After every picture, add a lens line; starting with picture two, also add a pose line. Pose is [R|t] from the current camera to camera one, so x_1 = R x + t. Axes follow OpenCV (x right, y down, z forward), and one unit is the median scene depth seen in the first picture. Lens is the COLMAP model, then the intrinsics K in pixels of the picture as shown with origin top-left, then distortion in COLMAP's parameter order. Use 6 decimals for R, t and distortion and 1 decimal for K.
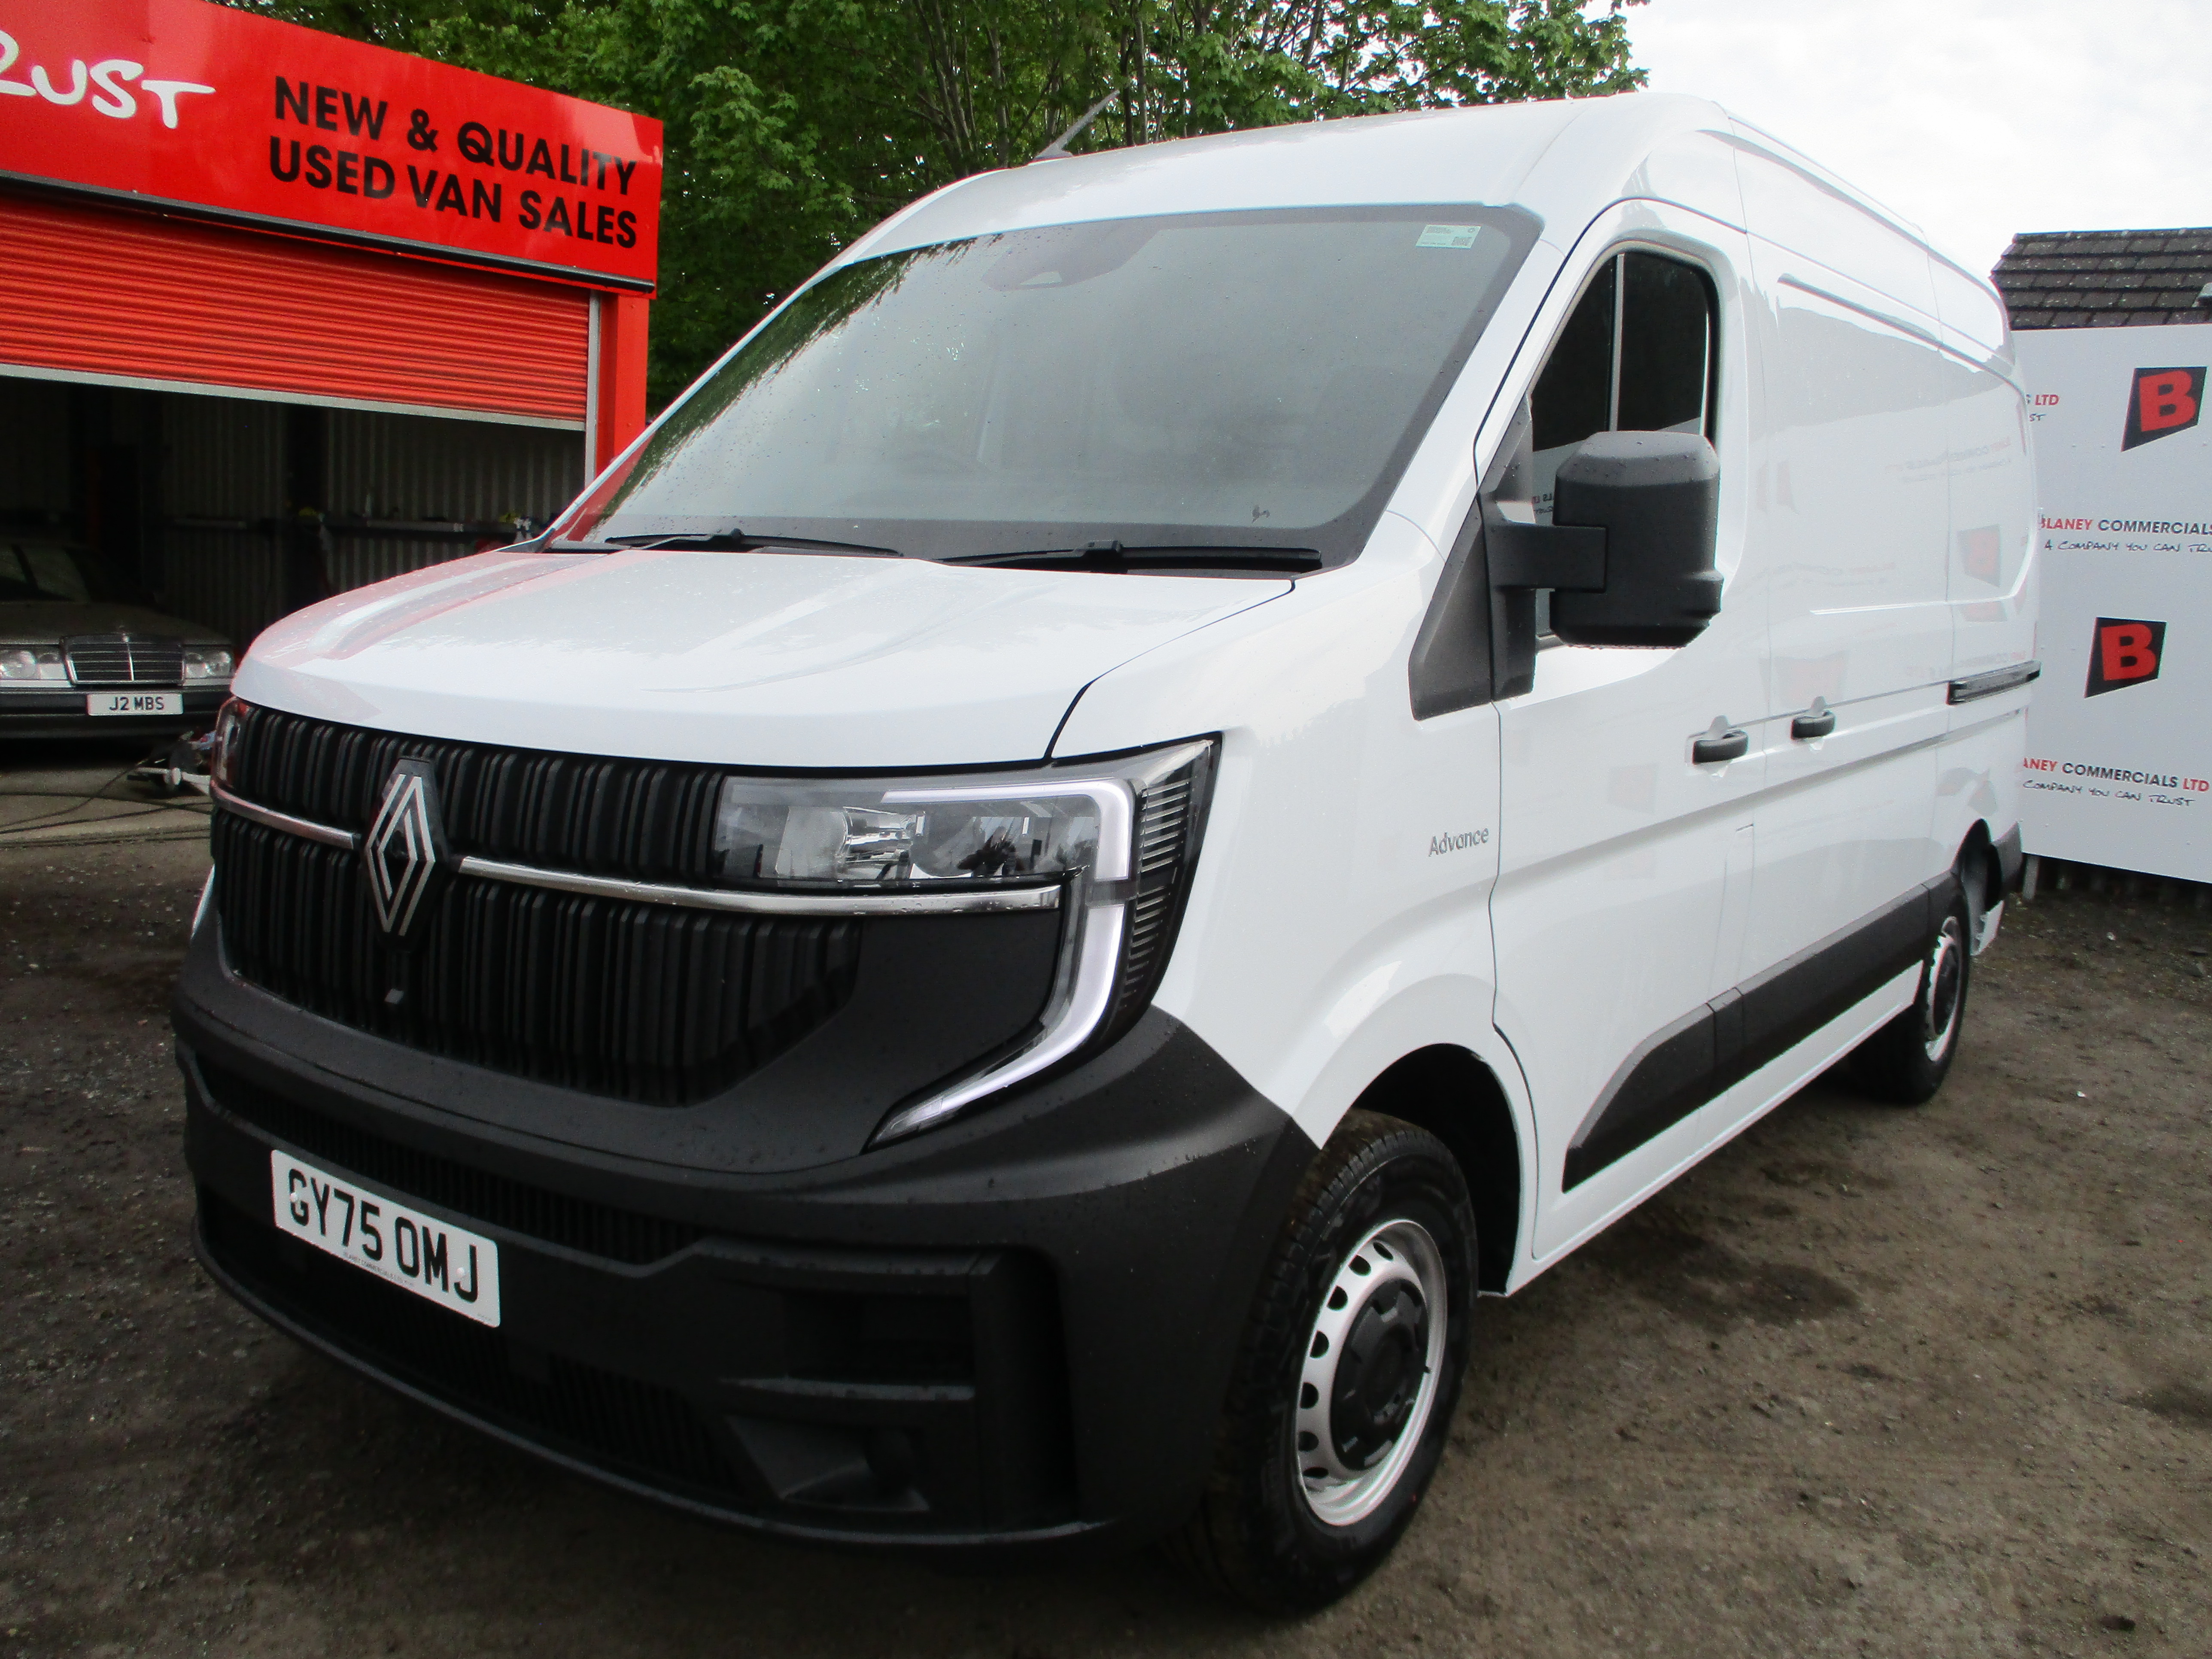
lens RADIAL K [[1797.4, 0, 1109.2], [0, 1797.4, 835.5], [0, 0, 1]] dist [-0.006555, 0.003319]
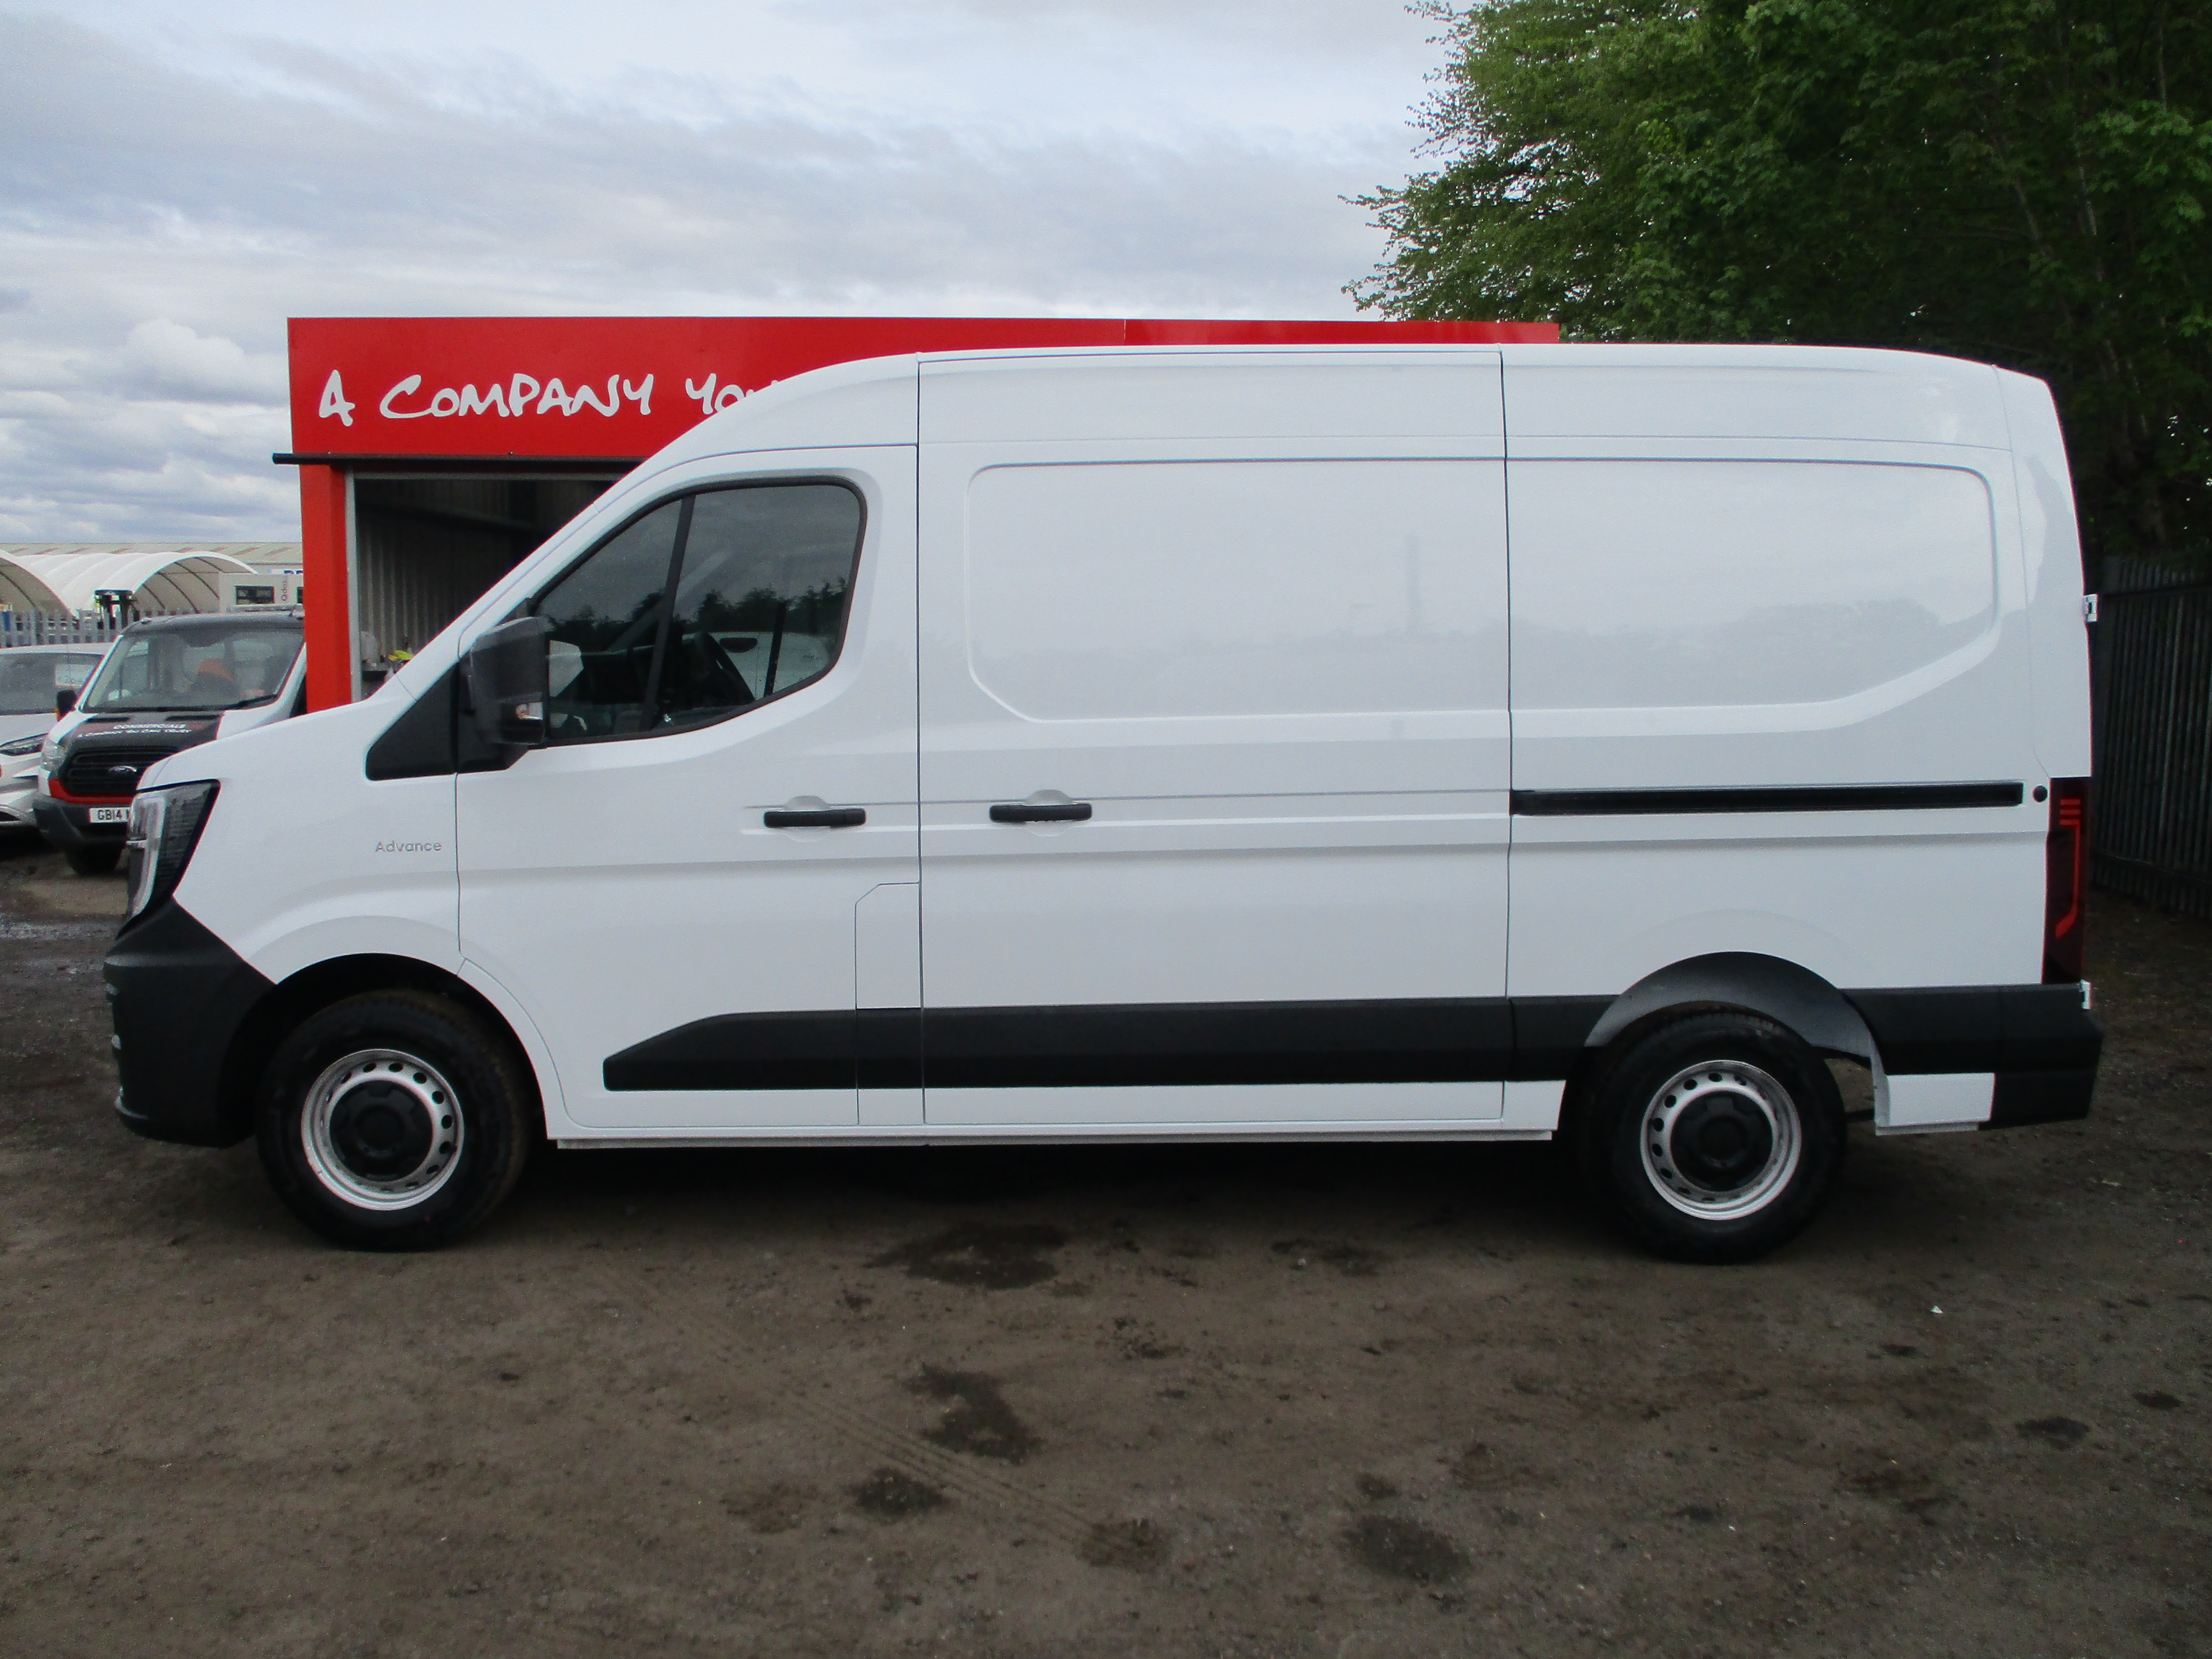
lens RADIAL K [[1797.4, 0, 1109.2], [0, 1797.4, 835.5], [0, 0, 1]] dist [-0.006555, 0.003319]
pose [[0.604393, 0.029184, -0.796152, 2.293247], [-0.090939, 0.995324, -0.032550, -0.015369], [0.791479, 0.092075, 0.604221, 0.486470]]
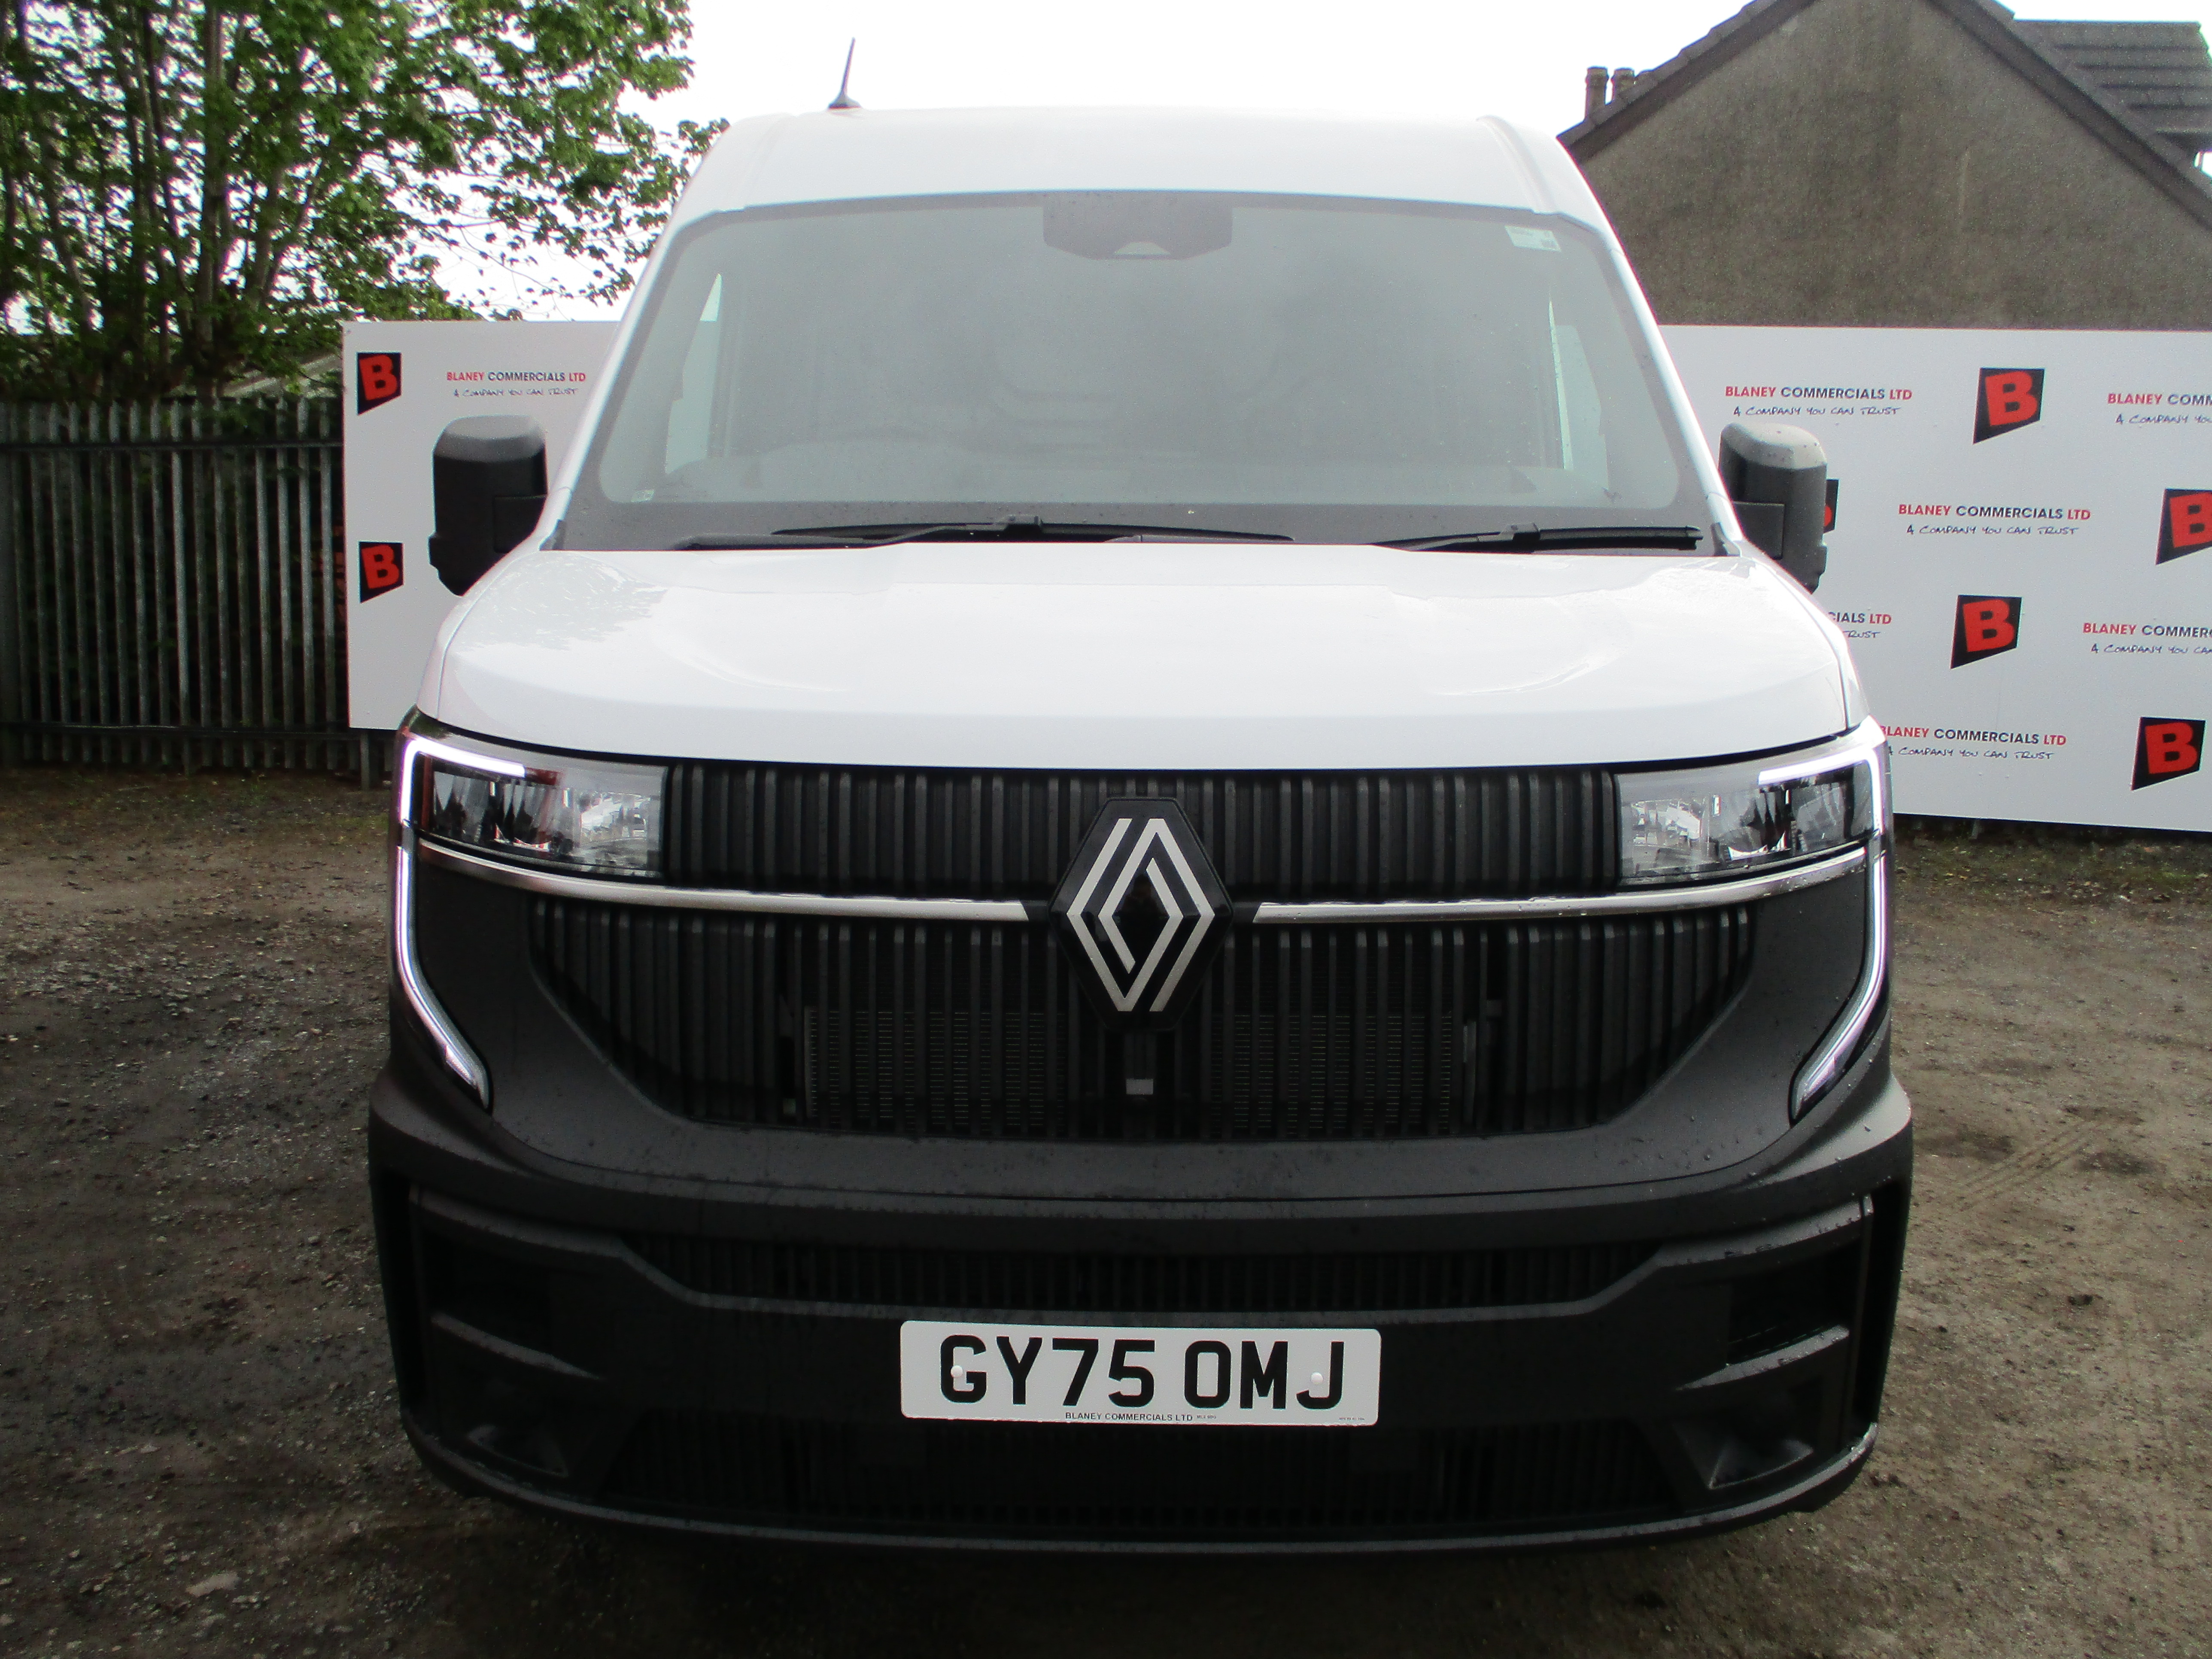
lens RADIAL K [[1815.4, 0, 1101.3], [0, 1815.4, 821.4], [0, 0, 1]] dist [-0.012464, -0.007800]
pose [[0.812458, -0.112284, 0.572106, -0.879403], [0.106928, 0.993332, 0.043106, -0.070656], [-0.573131, 0.026152, 0.819046, 0.318852]]
